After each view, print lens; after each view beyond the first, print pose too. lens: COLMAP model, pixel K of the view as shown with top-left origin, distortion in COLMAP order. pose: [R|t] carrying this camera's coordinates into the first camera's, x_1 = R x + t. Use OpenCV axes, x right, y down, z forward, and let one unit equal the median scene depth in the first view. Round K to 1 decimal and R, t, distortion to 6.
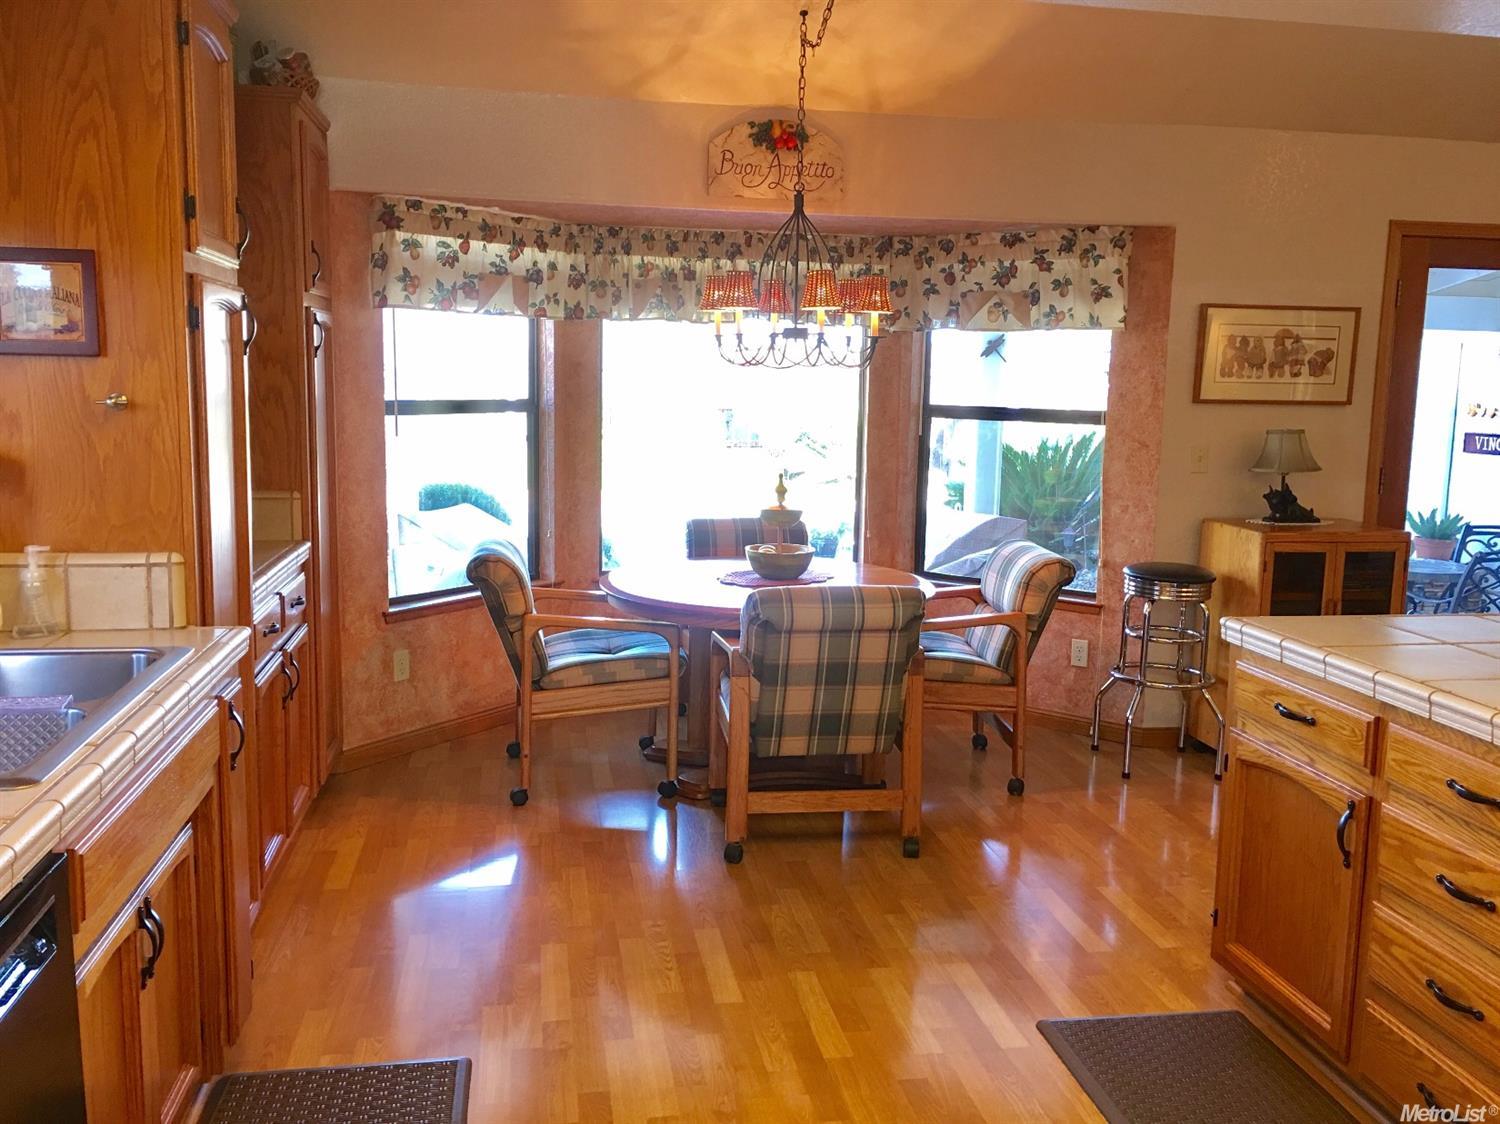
lens RADIAL K [[1273.7, 0, 752.4], [0, 1273.7, 559.3], [0, 0, 1]] dist [0.083629, -0.107320]
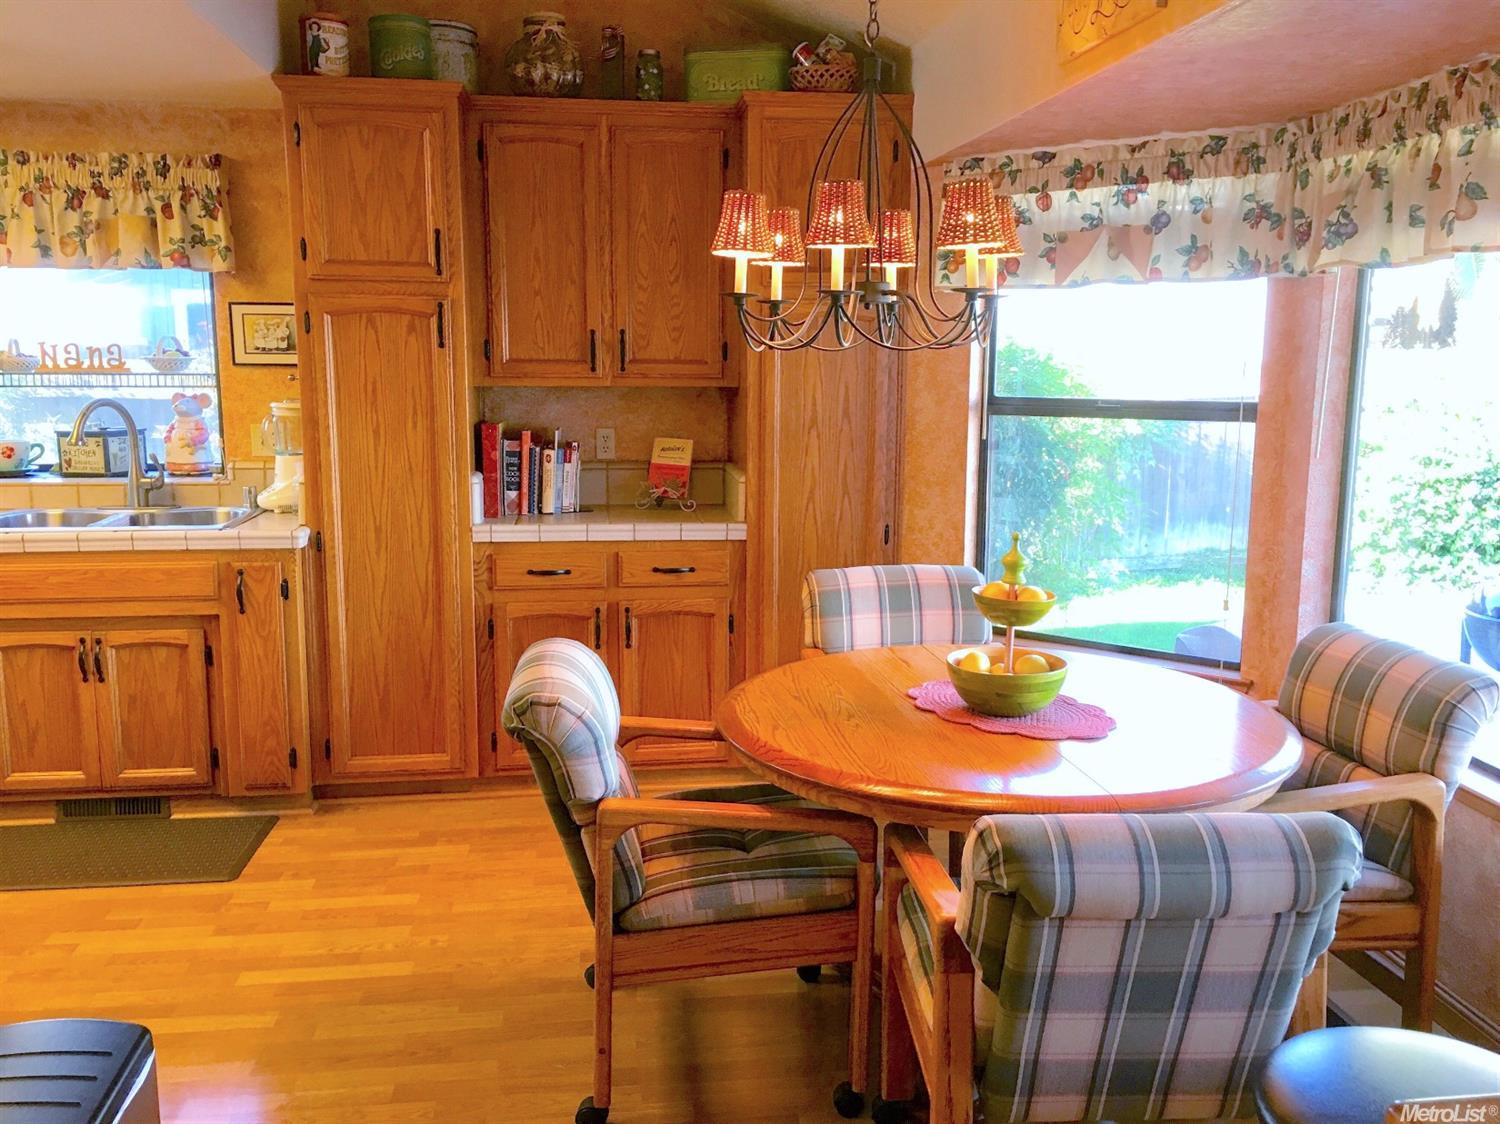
lens RADIAL K [[1273.7, 0, 752.4], [0, 1273.7, 559.3], [0, 0, 1]] dist [0.083629, -0.107320]
pose [[-0.046270, 0.144355, -0.988444, 0.605999], [-0.152170, 0.976937, 0.149798, -0.124945], [0.987271, 0.157342, -0.023236, 0.905587]]
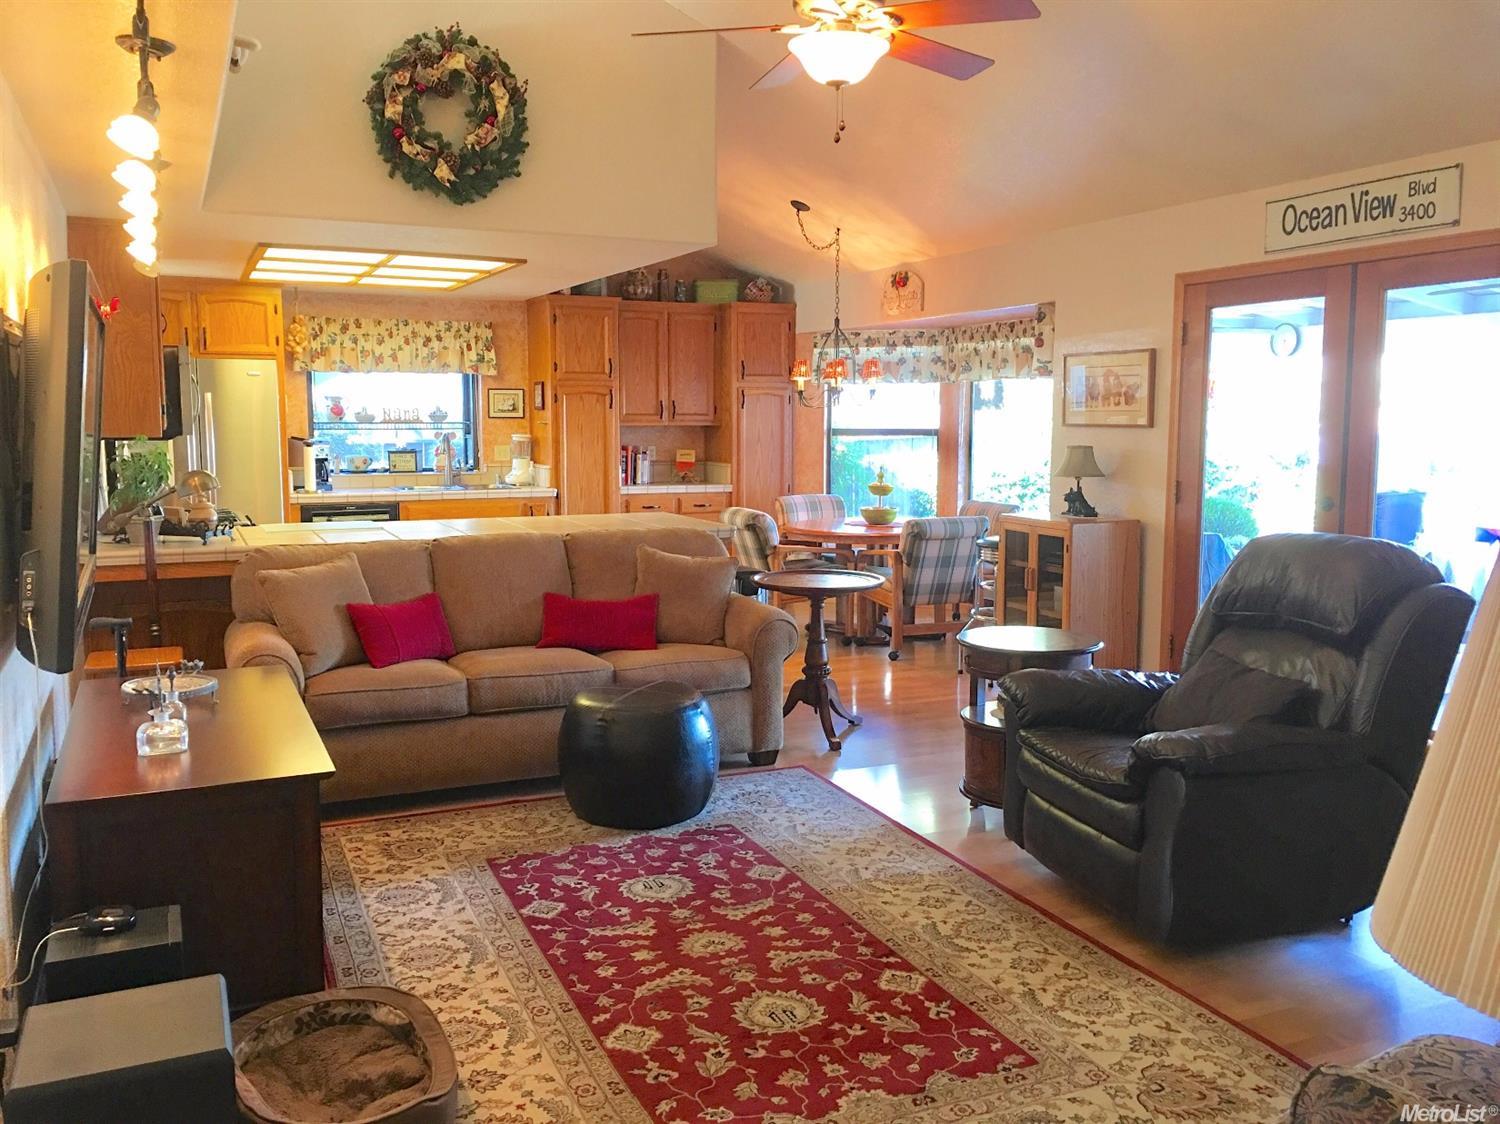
lens RADIAL K [[1273.7, 0, 752.4], [0, 1273.7, 559.3], [0, 0, 1]] dist [0.083629, -0.107320]
pose [[0.249506, 0.091487, -0.964042, 1.737163], [-0.137569, 0.988779, 0.058230, -0.016920], [0.958552, 0.118094, 0.259292, 0.378466]]
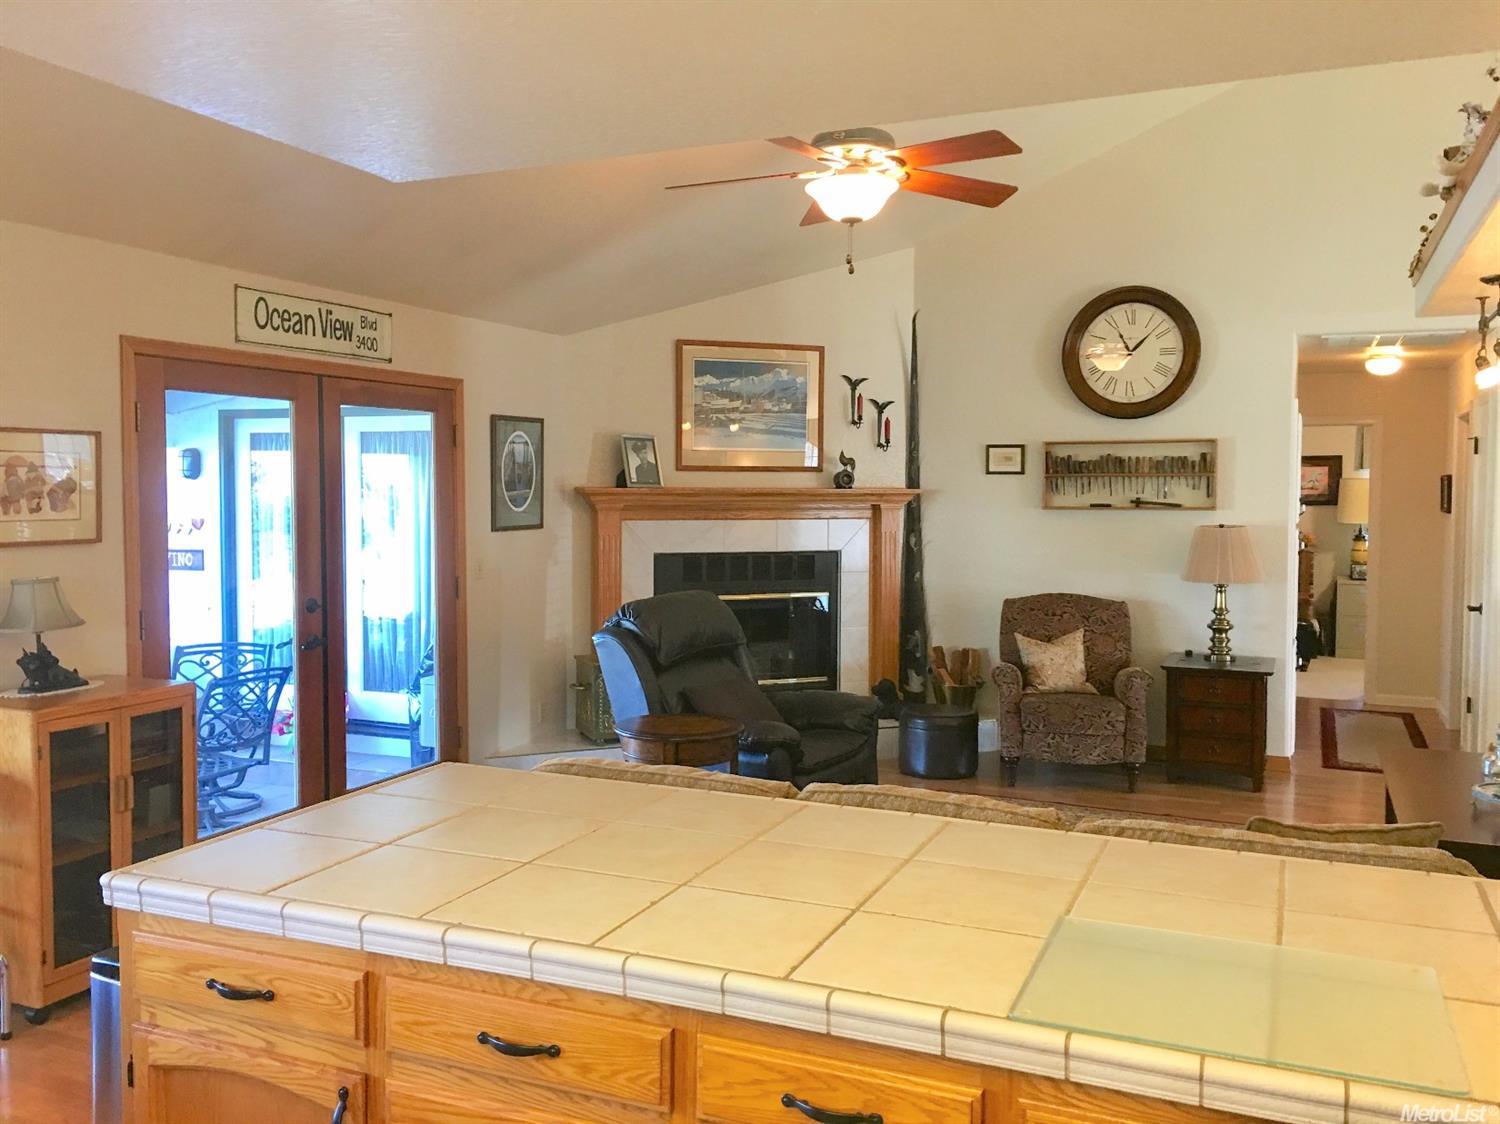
lens RADIAL K [[1273.7, 0, 752.4], [0, 1273.7, 559.3], [0, 0, 1]] dist [0.083629, -0.107320]
pose [[0.553072, -0.063300, 0.830725, -0.015234], [0.127437, 0.991803, -0.009270, -0.050676], [-0.823330, 0.110992, 0.556605, 0.183154]]
